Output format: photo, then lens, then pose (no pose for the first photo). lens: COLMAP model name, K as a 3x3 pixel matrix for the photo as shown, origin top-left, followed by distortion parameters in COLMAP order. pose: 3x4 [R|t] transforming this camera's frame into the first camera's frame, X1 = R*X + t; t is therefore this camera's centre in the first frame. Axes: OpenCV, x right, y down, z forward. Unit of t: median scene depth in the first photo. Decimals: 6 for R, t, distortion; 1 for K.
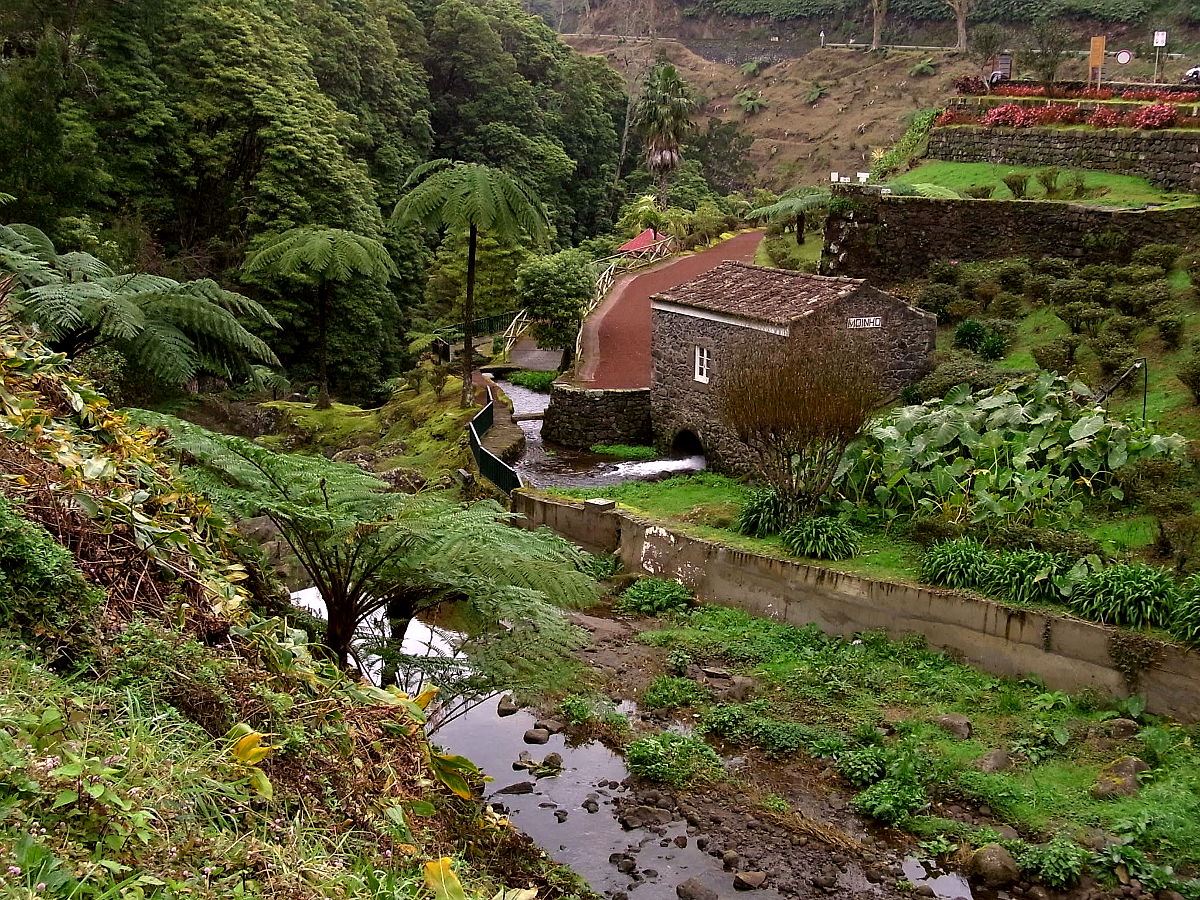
lens RADIAL K [[1378.6, 0, 601.1], [0, 1378.6, 447.3], [0, 0, 1]] dist [0.002745, 0.000000]
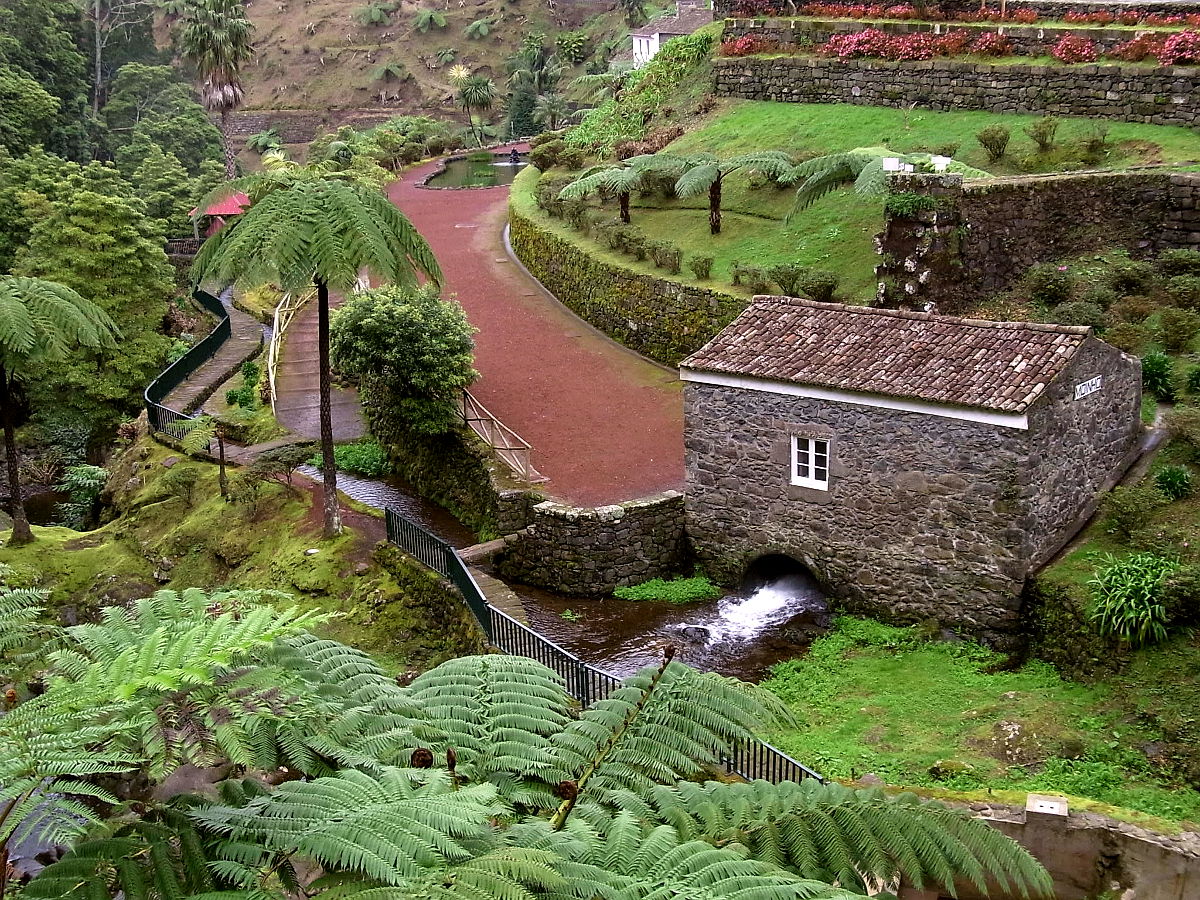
lens RADIAL K [[1460.5, 0, 598.7], [0, 1460.5, 454.2], [0, 0, 1]] dist [0.026538, 0.000000]
pose [[0.923569, -0.155154, 0.350639, -0.256638], [0.134358, 0.987447, 0.083041, -0.128005], [-0.359121, -0.029583, 0.932822, 0.331589]]
